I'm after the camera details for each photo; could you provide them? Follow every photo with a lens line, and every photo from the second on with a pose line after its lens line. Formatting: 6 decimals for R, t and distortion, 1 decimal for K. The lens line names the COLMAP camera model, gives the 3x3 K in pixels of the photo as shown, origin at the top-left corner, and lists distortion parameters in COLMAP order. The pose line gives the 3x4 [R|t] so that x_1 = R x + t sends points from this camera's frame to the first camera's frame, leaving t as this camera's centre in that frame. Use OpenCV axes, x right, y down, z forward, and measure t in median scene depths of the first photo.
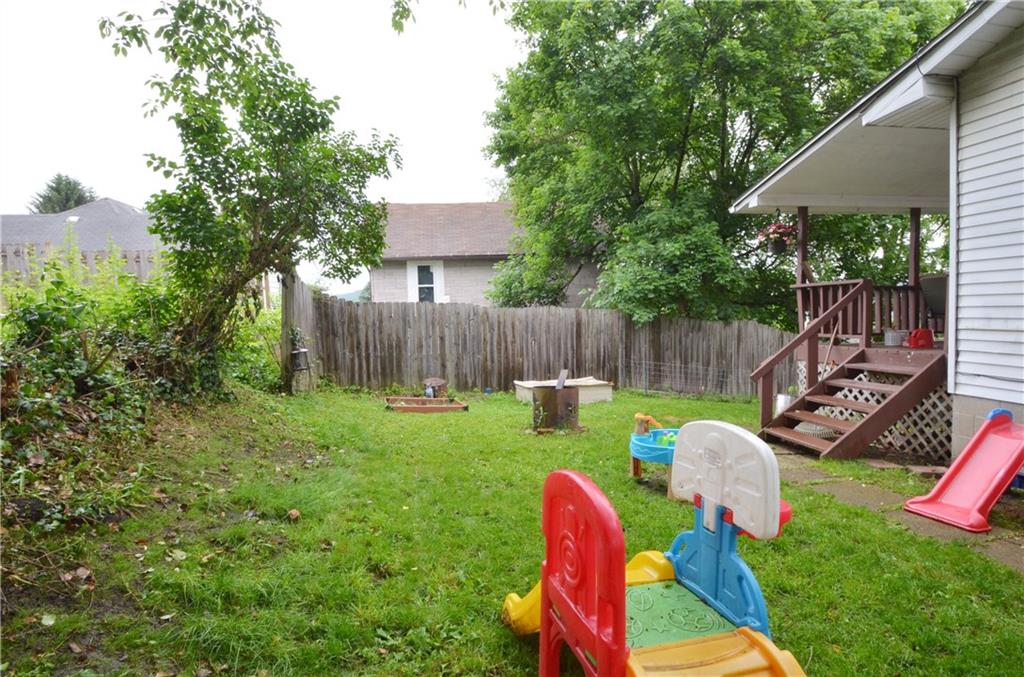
lens RADIAL K [[528.7, 0, 510.2], [0, 528.7, 339.5], [0, 0, 1]] dist [-0.004321, -0.000411]
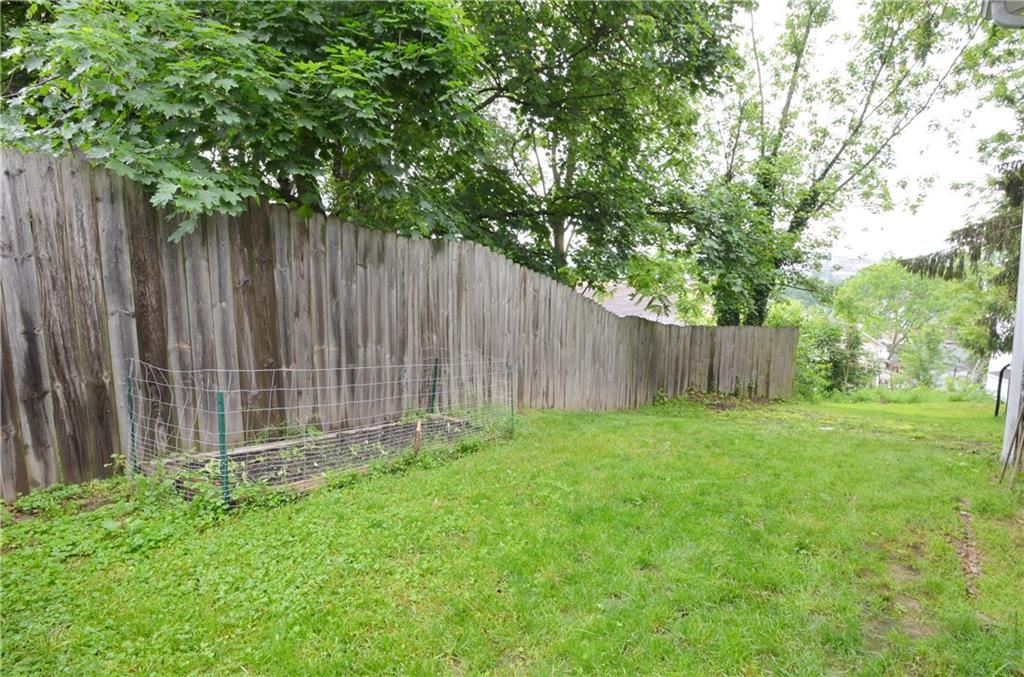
lens RADIAL K [[528.7, 0, 515.8], [0, 528.7, 343.0], [0, 0, 1]] dist [-0.004321, -0.000411]
pose [[0.763940, -0.072779, 0.641170, 0.189631], [0.017250, 0.995568, 0.092453, 0.008311], [-0.645057, -0.059568, 0.761810, 0.665246]]
